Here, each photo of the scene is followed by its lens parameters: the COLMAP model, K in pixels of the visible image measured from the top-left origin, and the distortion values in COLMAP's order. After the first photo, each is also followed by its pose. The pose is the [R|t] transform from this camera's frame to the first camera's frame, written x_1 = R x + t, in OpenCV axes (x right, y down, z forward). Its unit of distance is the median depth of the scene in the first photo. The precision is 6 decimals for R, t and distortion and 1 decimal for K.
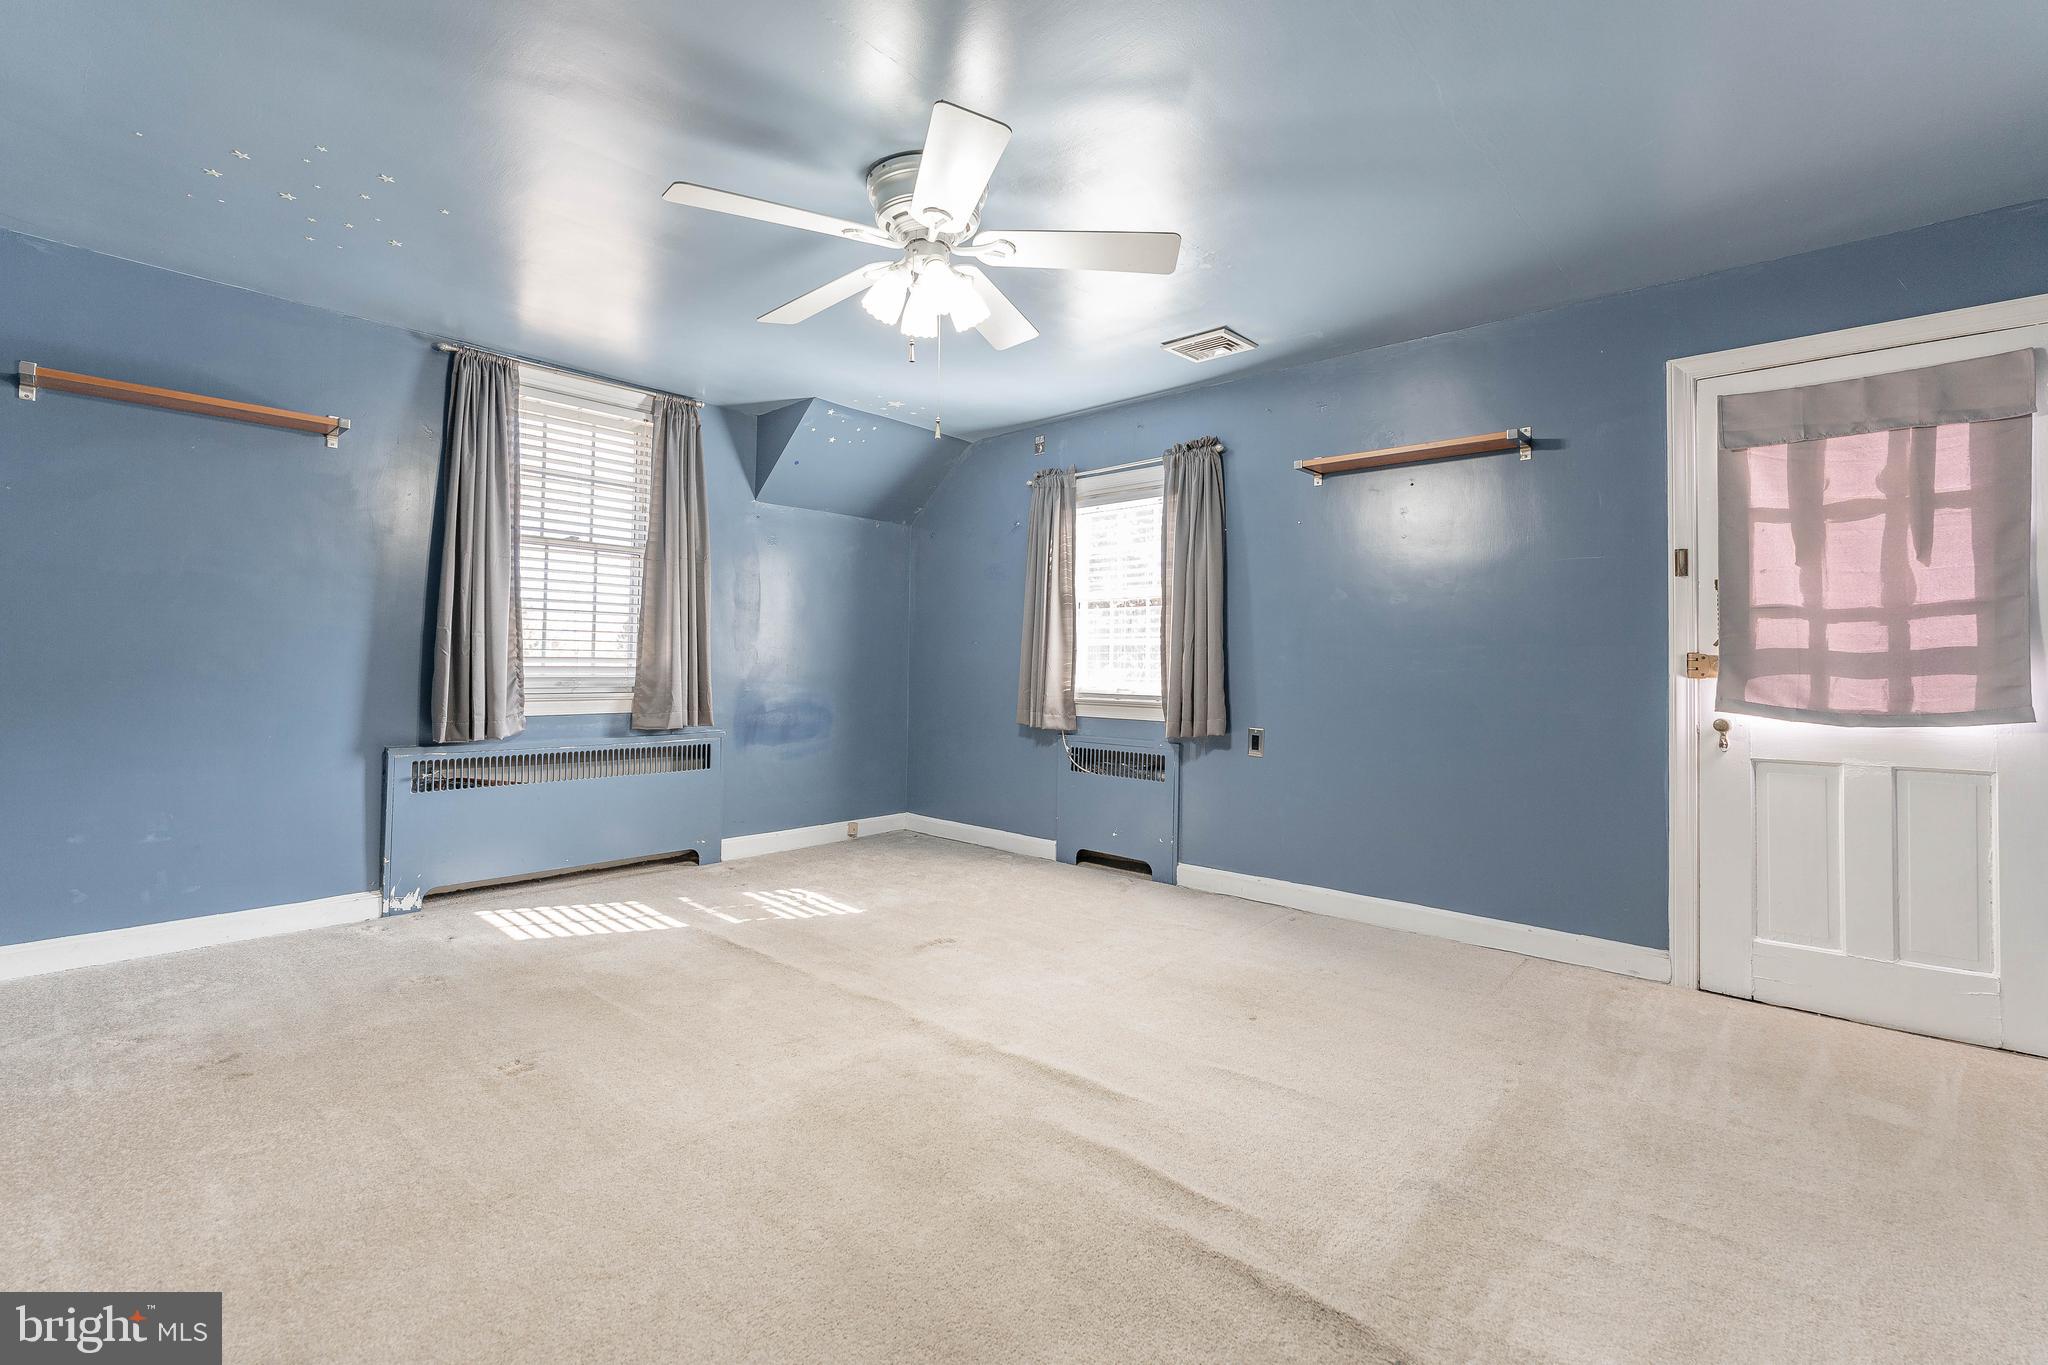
lens RADIAL K [[885.9, 0, 1024.0], [0, 885.9, 682.5], [0, 0, 1]] dist [-0.000236, -0.000033]
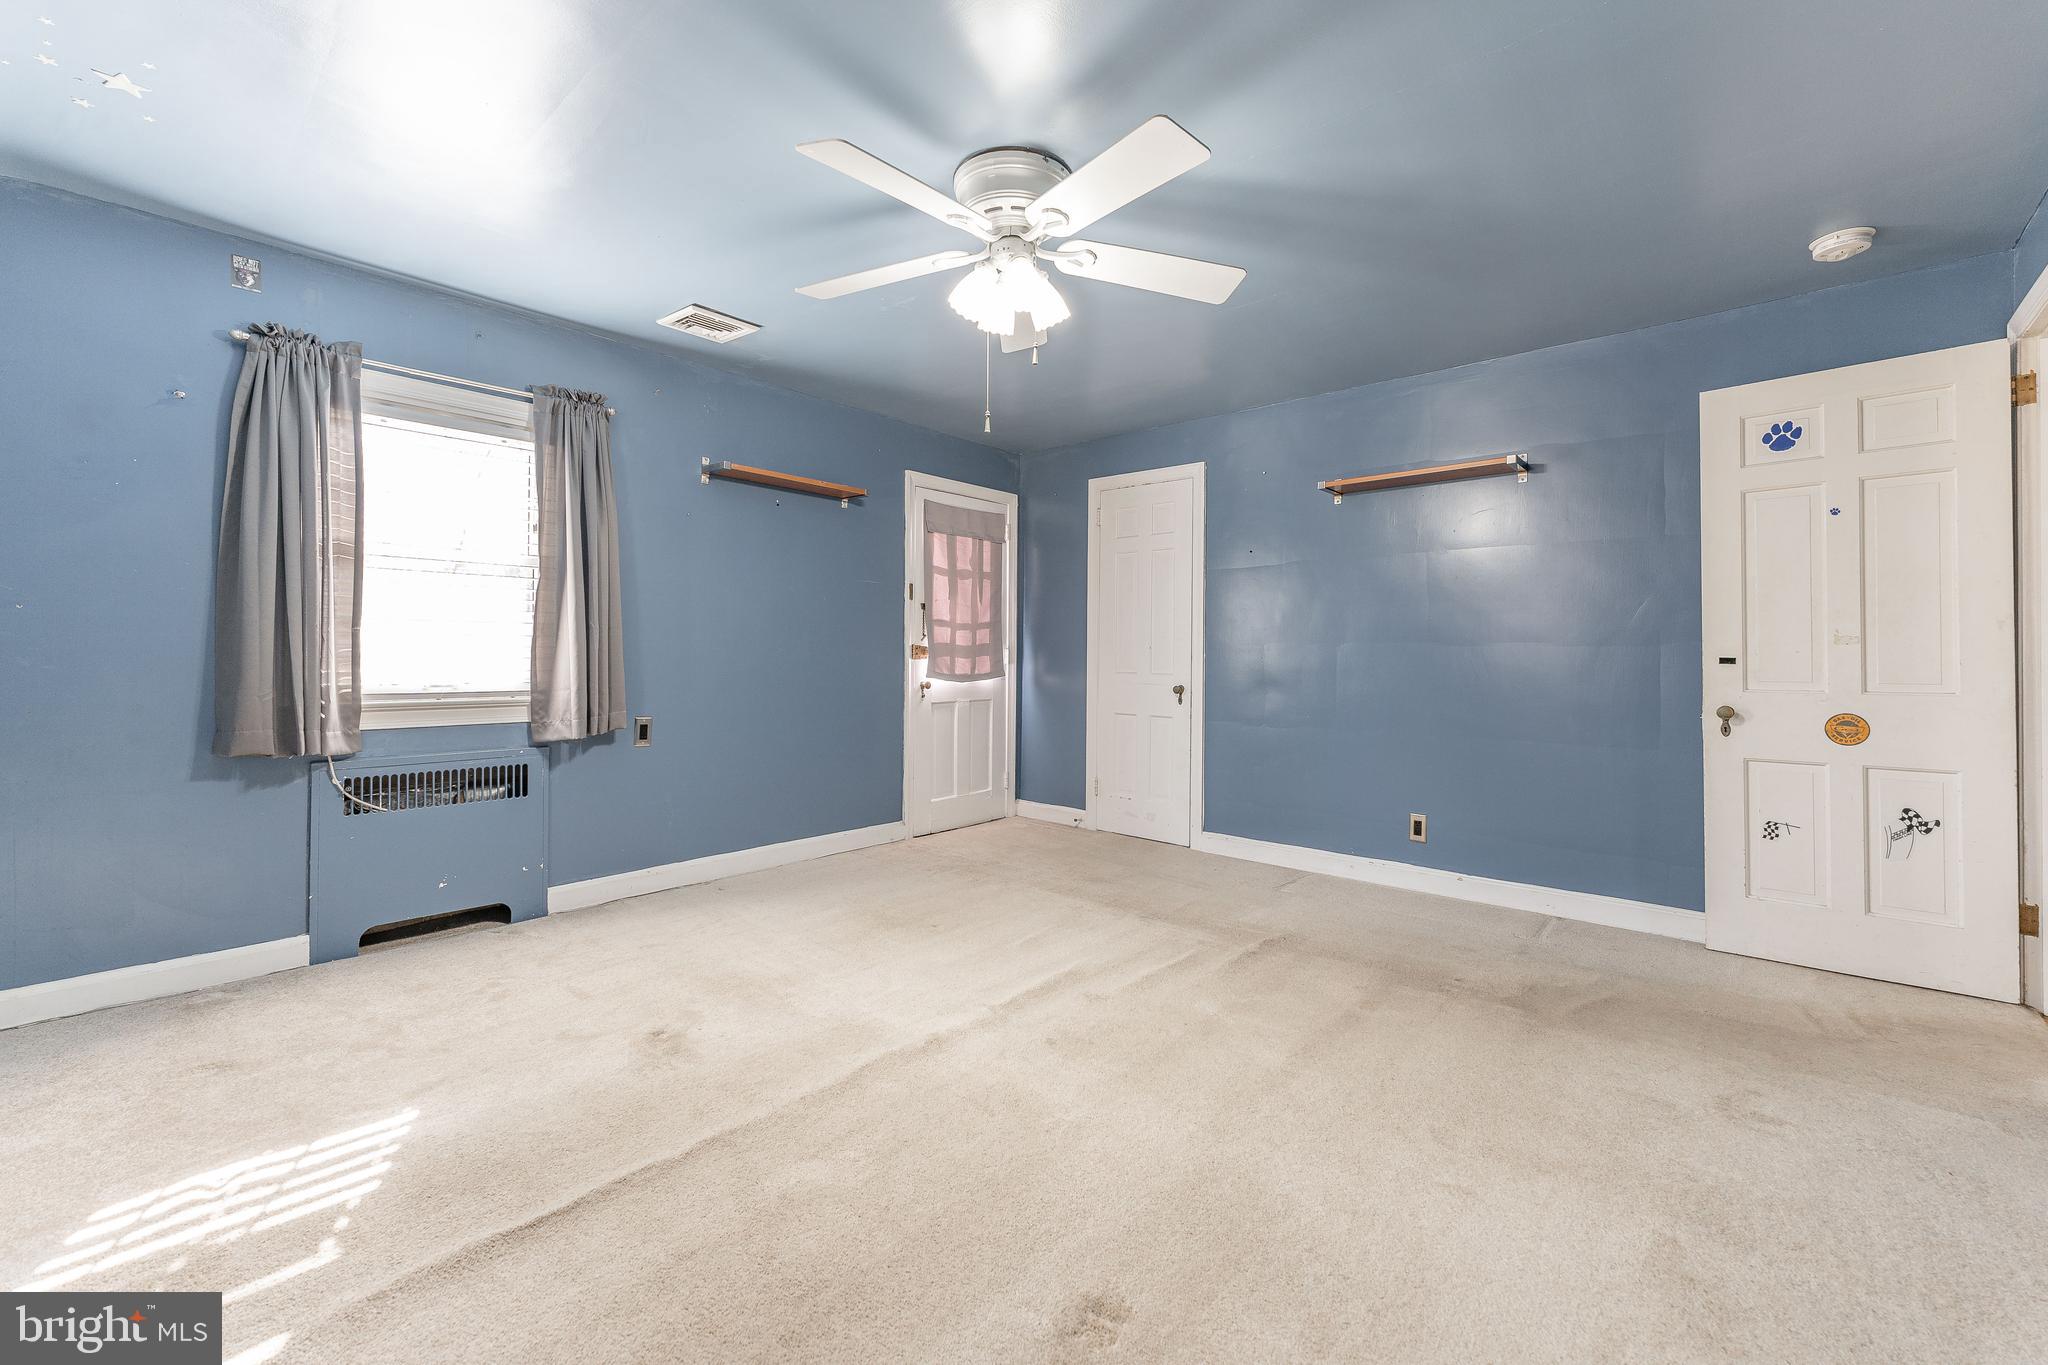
lens RADIAL K [[817.2, 0, 1028.6], [0, 817.2, 687.8], [0, 0, 1]] dist [0.000963, 0.000100]
pose [[0.005243, -0.053531, 0.998552, -0.840534], [0.009416, 0.998525, 0.053480, -0.032841], [-0.999942, 0.009122, 0.005740, 0.773624]]
